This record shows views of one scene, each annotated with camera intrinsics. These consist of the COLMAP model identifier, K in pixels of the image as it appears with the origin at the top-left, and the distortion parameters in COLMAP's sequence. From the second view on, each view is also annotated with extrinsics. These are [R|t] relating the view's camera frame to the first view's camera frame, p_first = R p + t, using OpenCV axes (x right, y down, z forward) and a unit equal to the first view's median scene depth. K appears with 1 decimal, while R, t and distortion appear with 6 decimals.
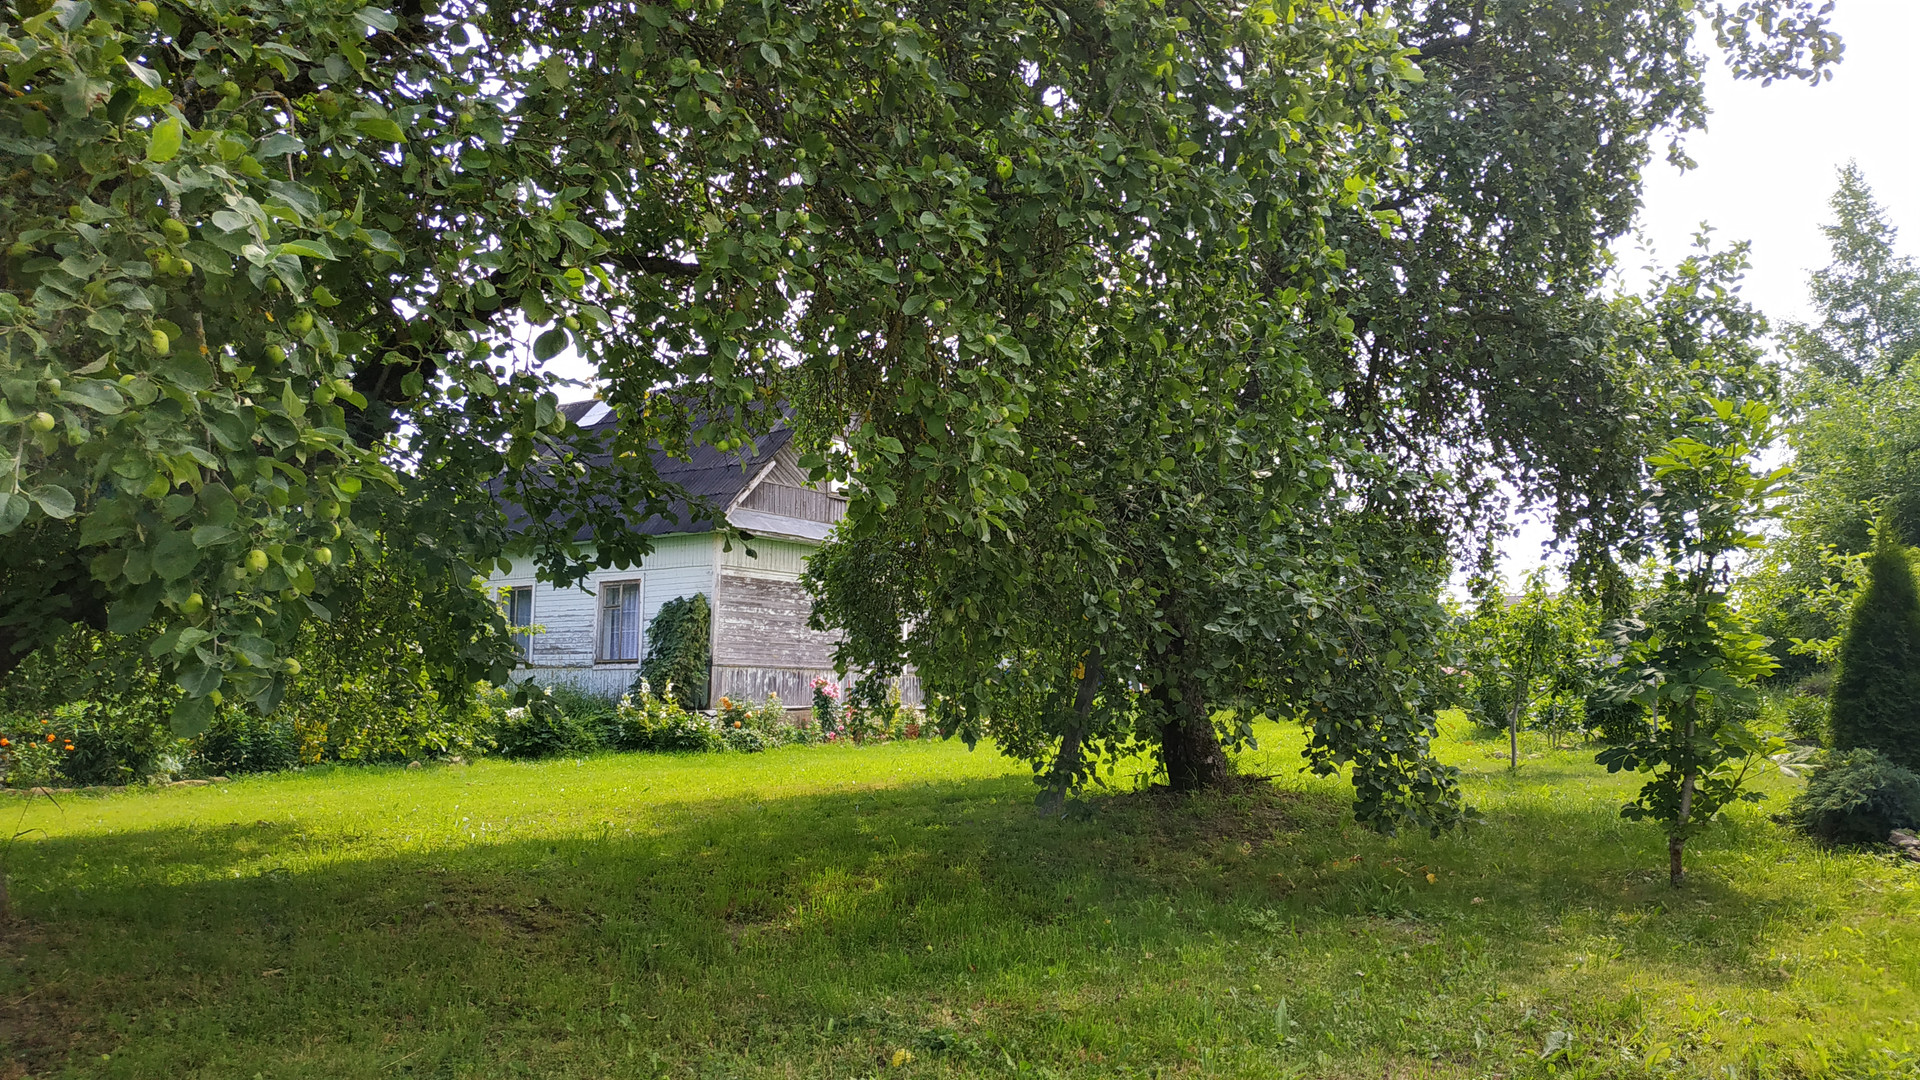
lens RADIAL K [[1377.4, 0, 959.3], [0, 1377.4, 532.5], [0, 0, 1]] dist [0.025239, -0.061371]
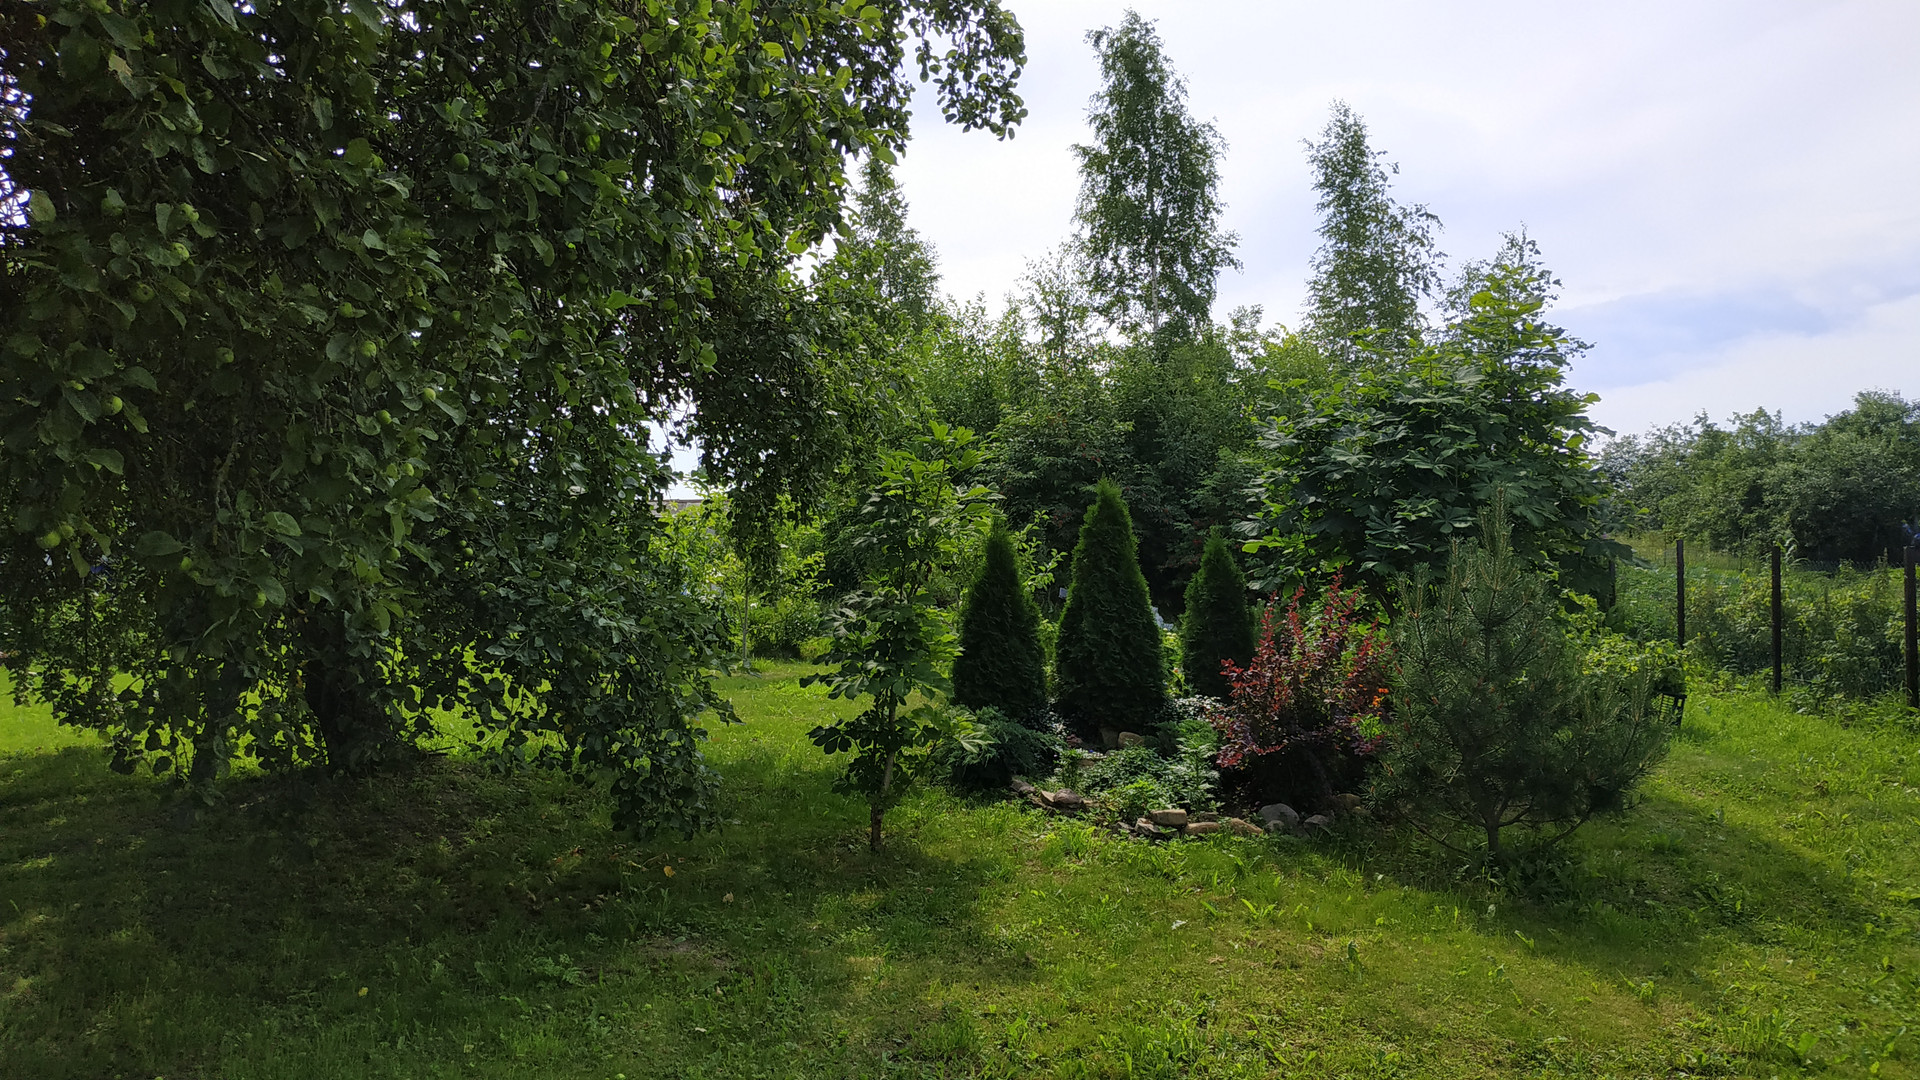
lens RADIAL K [[1377.4, 0, 960.1], [0, 1377.4, 544.5], [0, 0, 1]] dist [0.025239, -0.061371]
pose [[0.784354, 0.012149, 0.620194, -0.094757], [-0.066472, 0.995697, 0.064562, -0.052633], [-0.616741, -0.091865, 0.781787, 0.078571]]
